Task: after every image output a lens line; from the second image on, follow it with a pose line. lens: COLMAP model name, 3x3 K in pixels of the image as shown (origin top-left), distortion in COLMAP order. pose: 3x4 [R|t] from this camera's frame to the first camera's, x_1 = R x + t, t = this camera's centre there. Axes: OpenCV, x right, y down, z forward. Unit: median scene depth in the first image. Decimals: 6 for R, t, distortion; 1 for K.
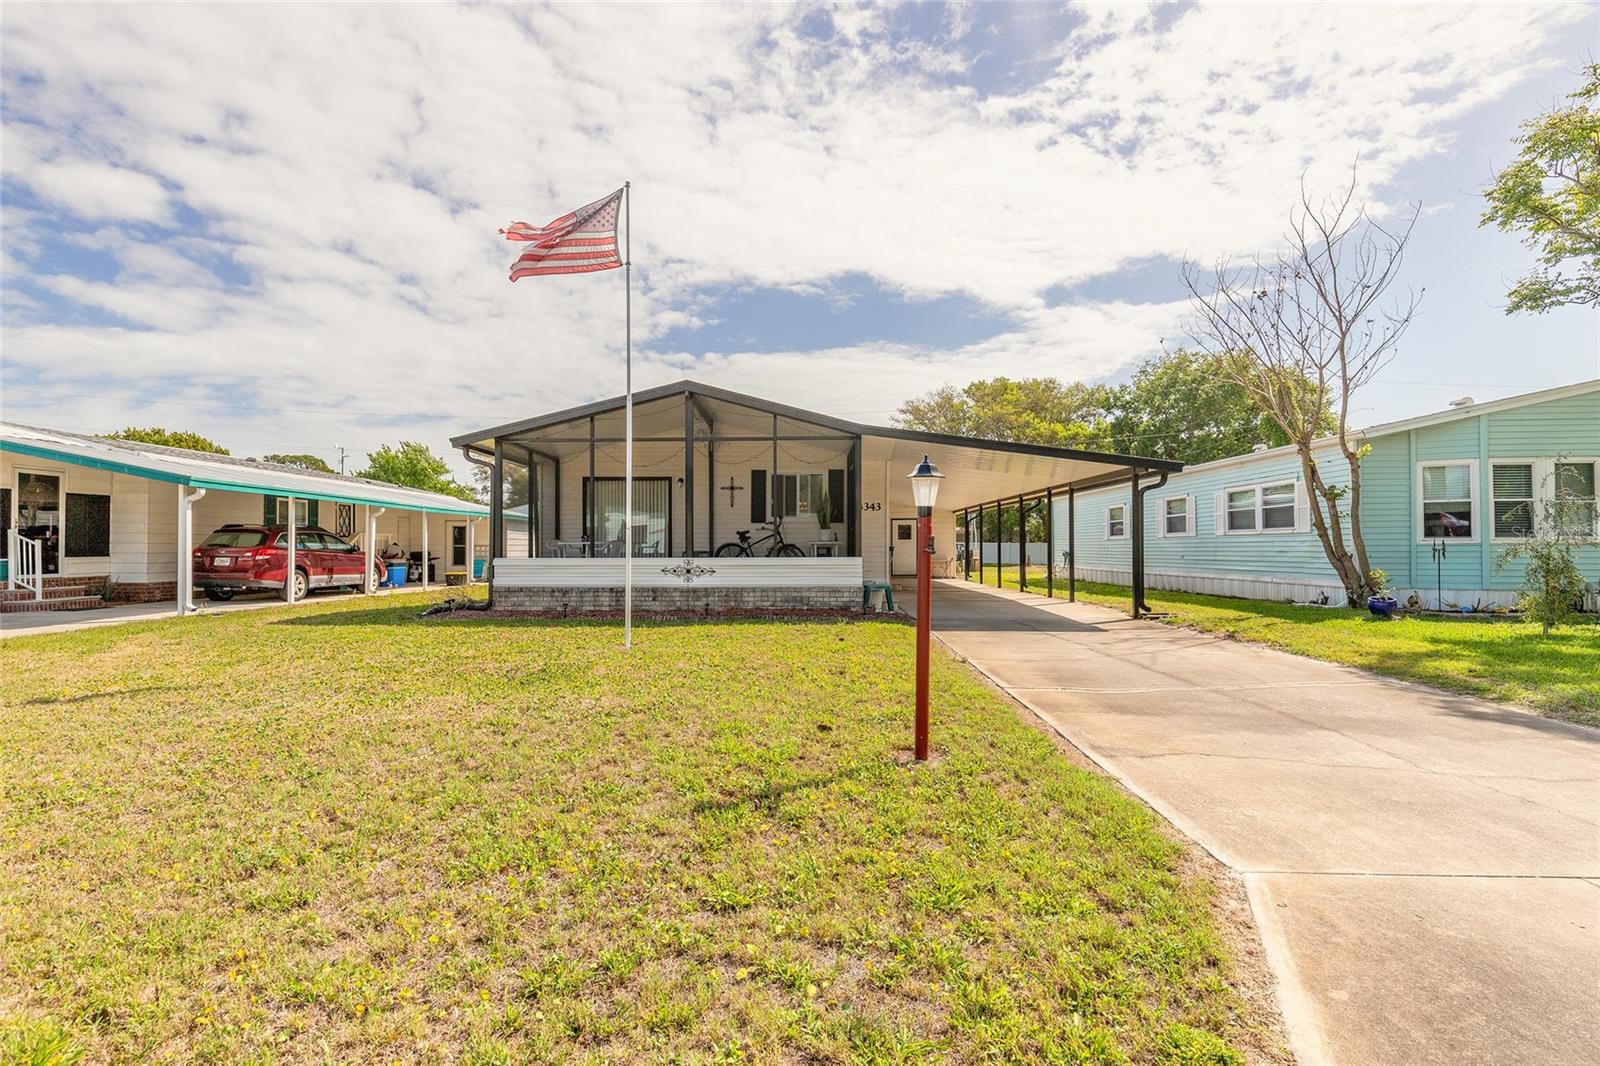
lens RADIAL K [[757.9, 0, 799.9], [0, 757.9, 519.3], [0, 0, 1]] dist [0.000682, 0.001064]
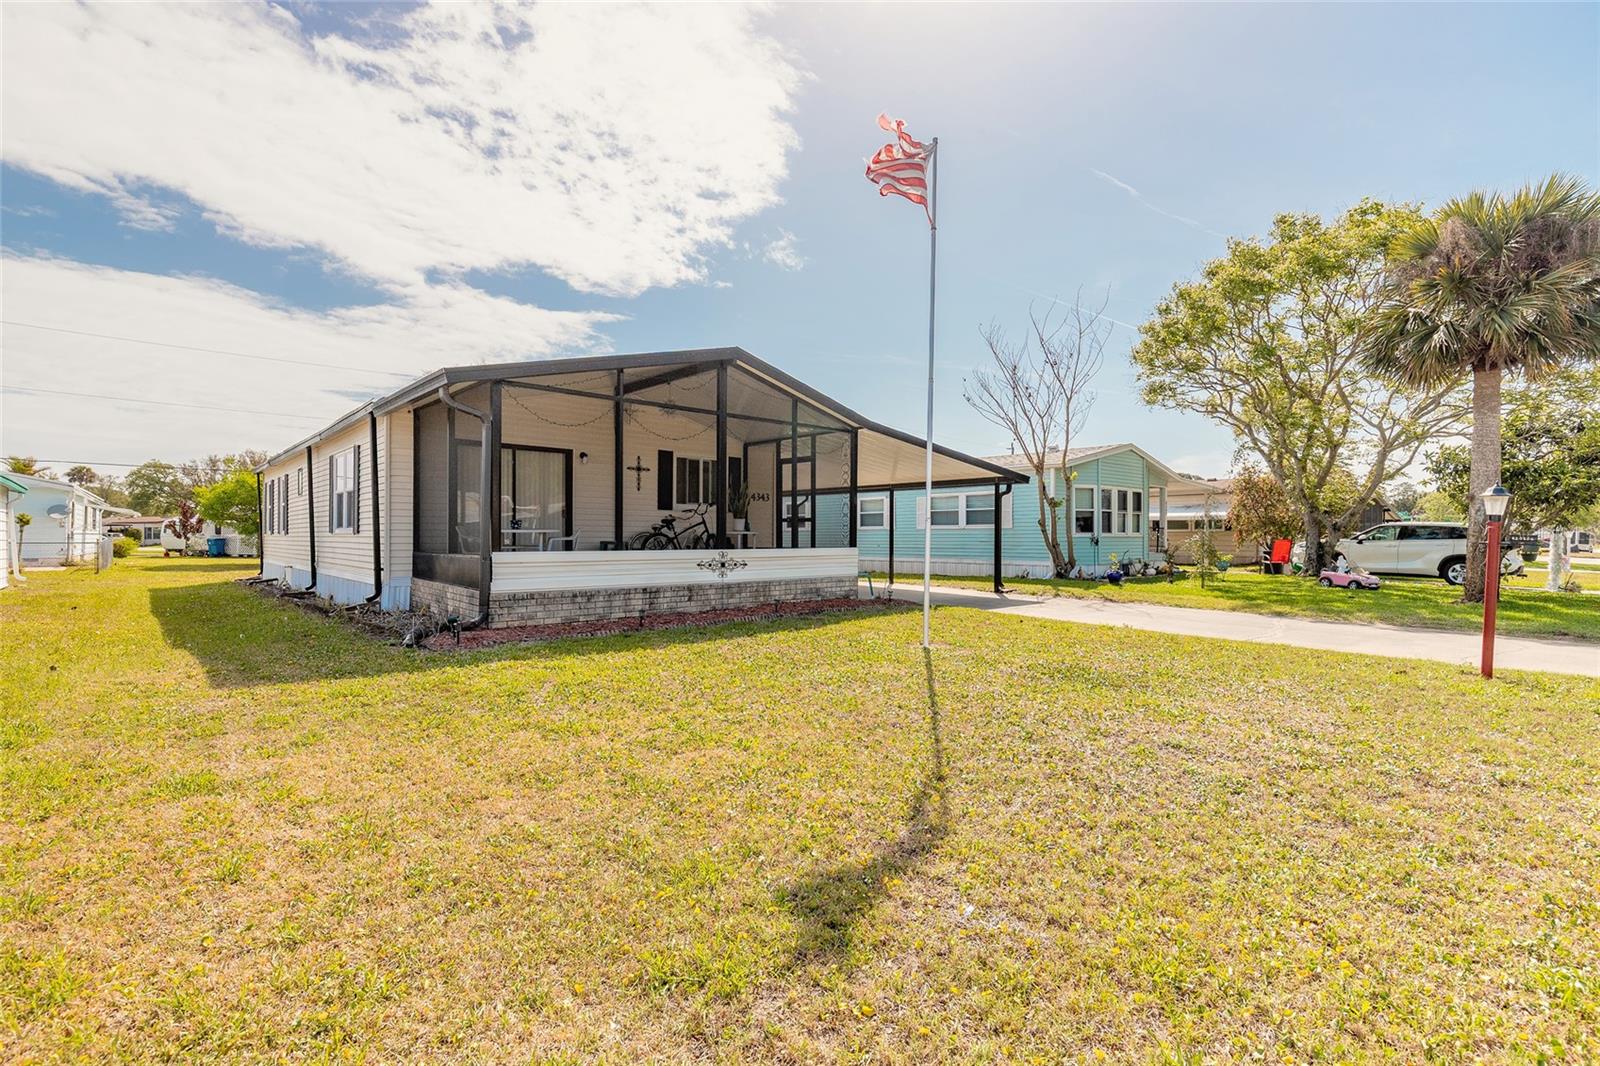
lens RADIAL K [[720.4, 0, 831.9], [0, 720.4, 543.1], [0, 0, 1]] dist [0.006476, -0.001630]
pose [[0.698640, -0.002394, 0.715469, -0.573962], [-0.028112, 0.999130, 0.030794, 0.013043], [-0.714921, -0.041627, 0.697965, 0.294353]]
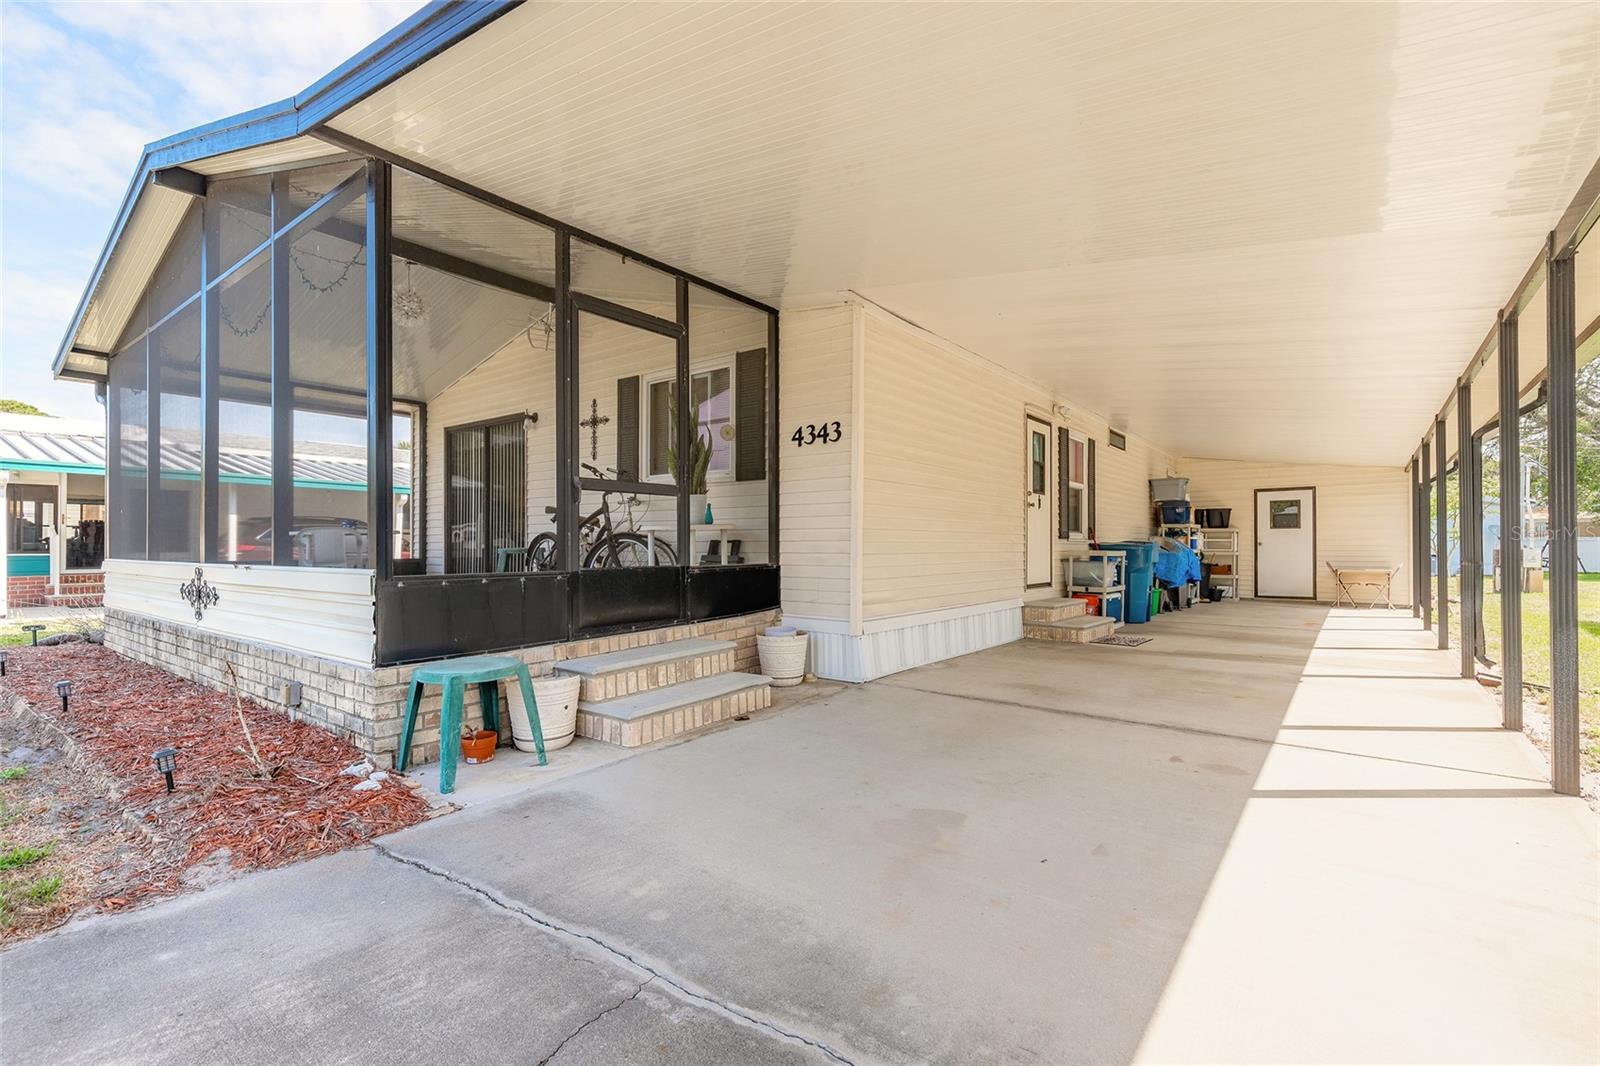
lens RADIAL K [[720.4, 0, 829.7], [0, 720.4, 560.1], [0, 0, 1]] dist [0.006476, -0.001630]
pose [[0.801905, 0.012394, -0.597323, 0.346947], [0.021351, 0.998552, 0.049382, 0.031935], [0.597069, -0.052353, 0.800479, 0.780381]]
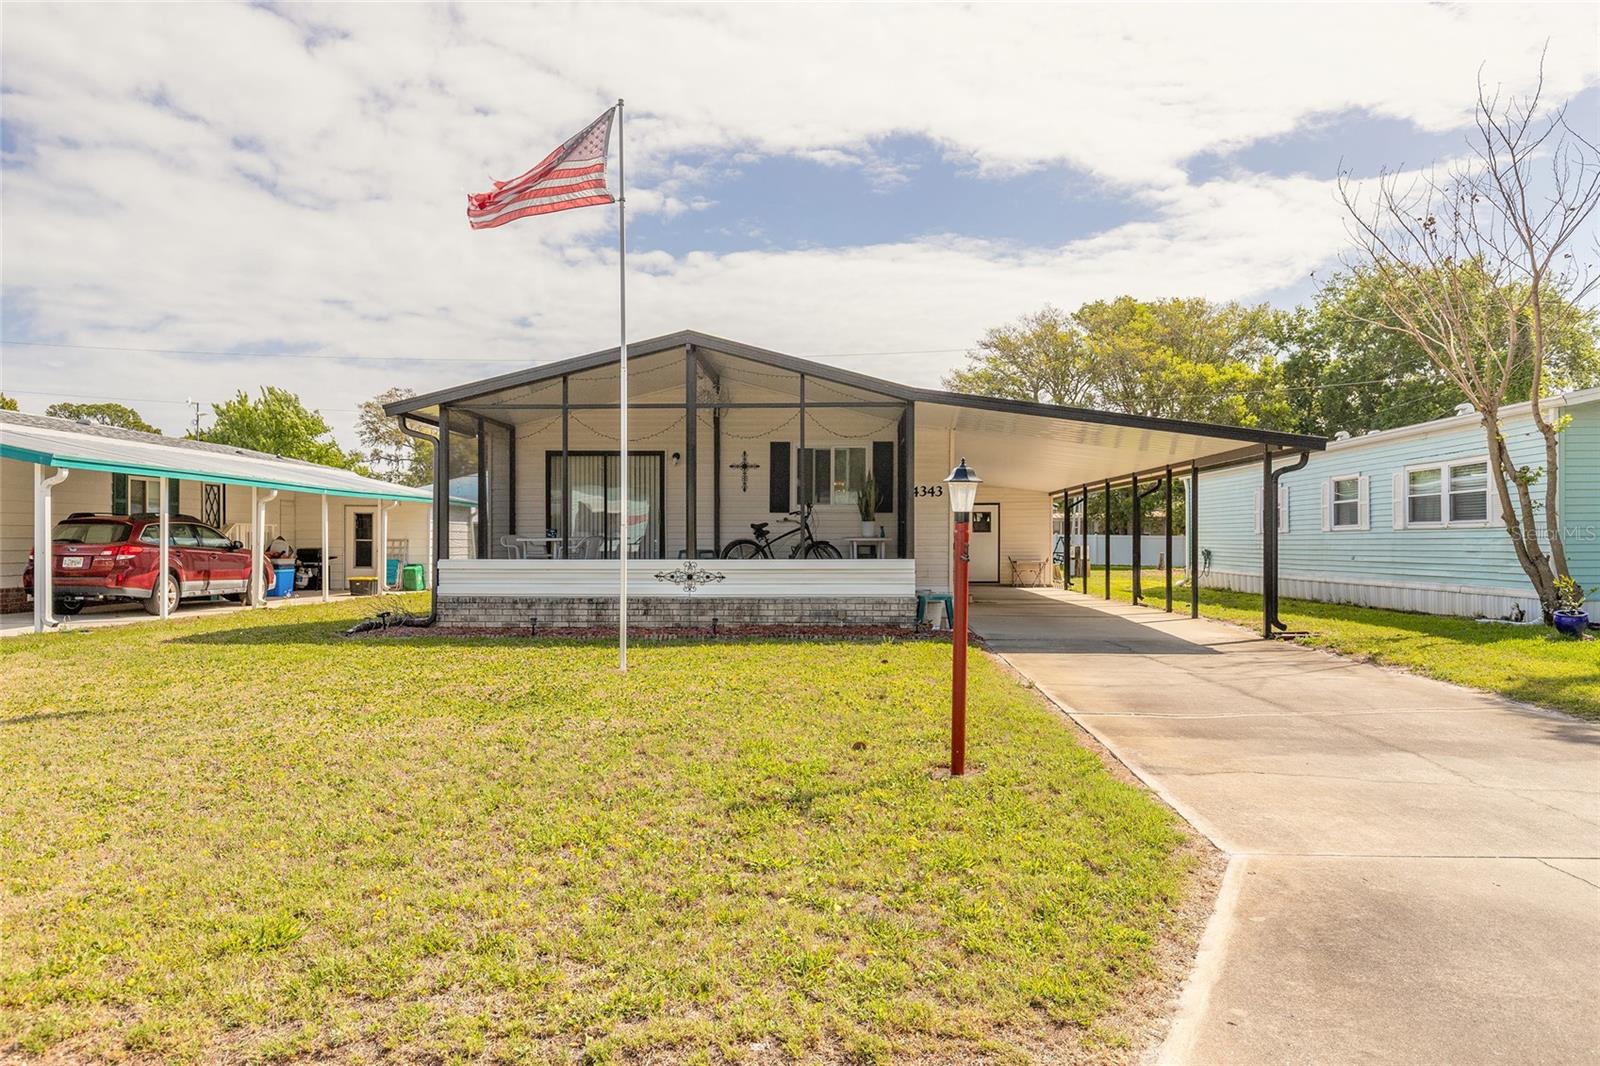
lens RADIAL K [[1122.2, 0, 841.1], [0, 1122.2, 509.8], [0, 0, 1]] dist [-0.000555, -0.001701]
pose [[0.999989, 0.001763, 0.004444, 0.001747], [-0.001807, 0.999950, 0.009868, -0.010072], [-0.004426, -0.009876, 0.999941, -0.128282]]
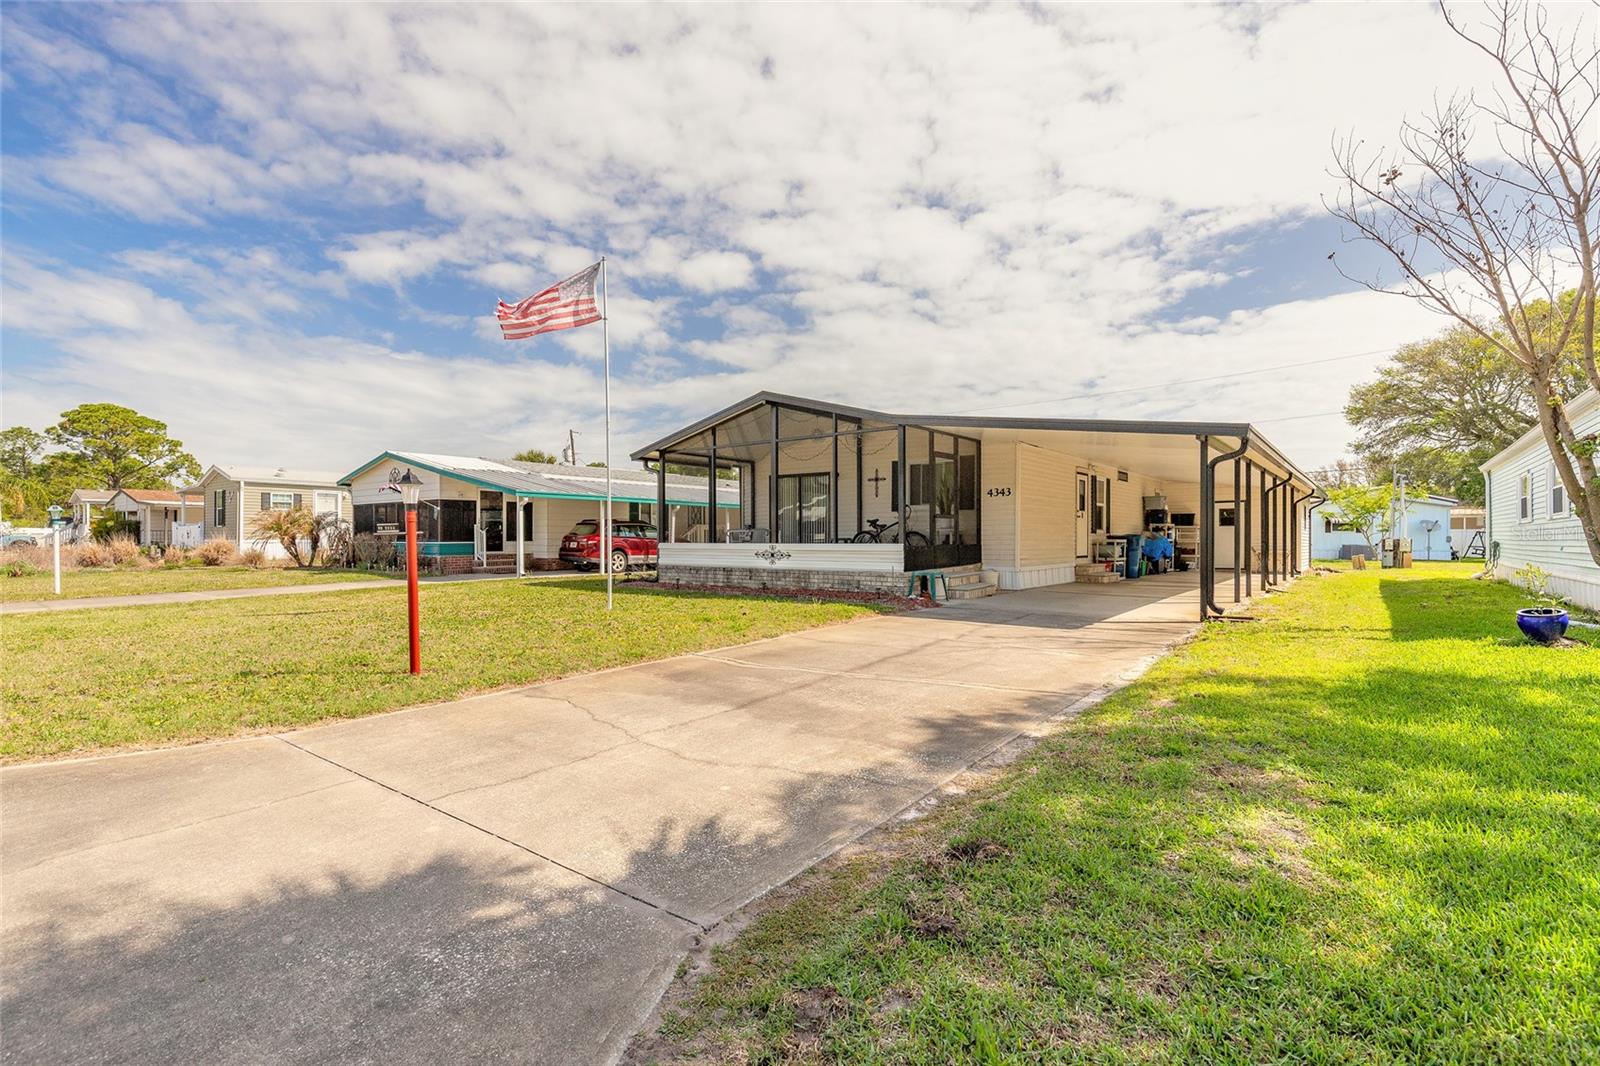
lens RADIAL K [[765.8, 0, 813.7], [0, 765.8, 534.7], [0, 0, 1]] dist [0.018340, -0.002367]
pose [[0.796152, -0.002088, -0.605093, 0.541347], [0.022529, 0.999403, 0.026194, 0.007145], [0.604677, -0.034486, 0.795724, 0.092291]]
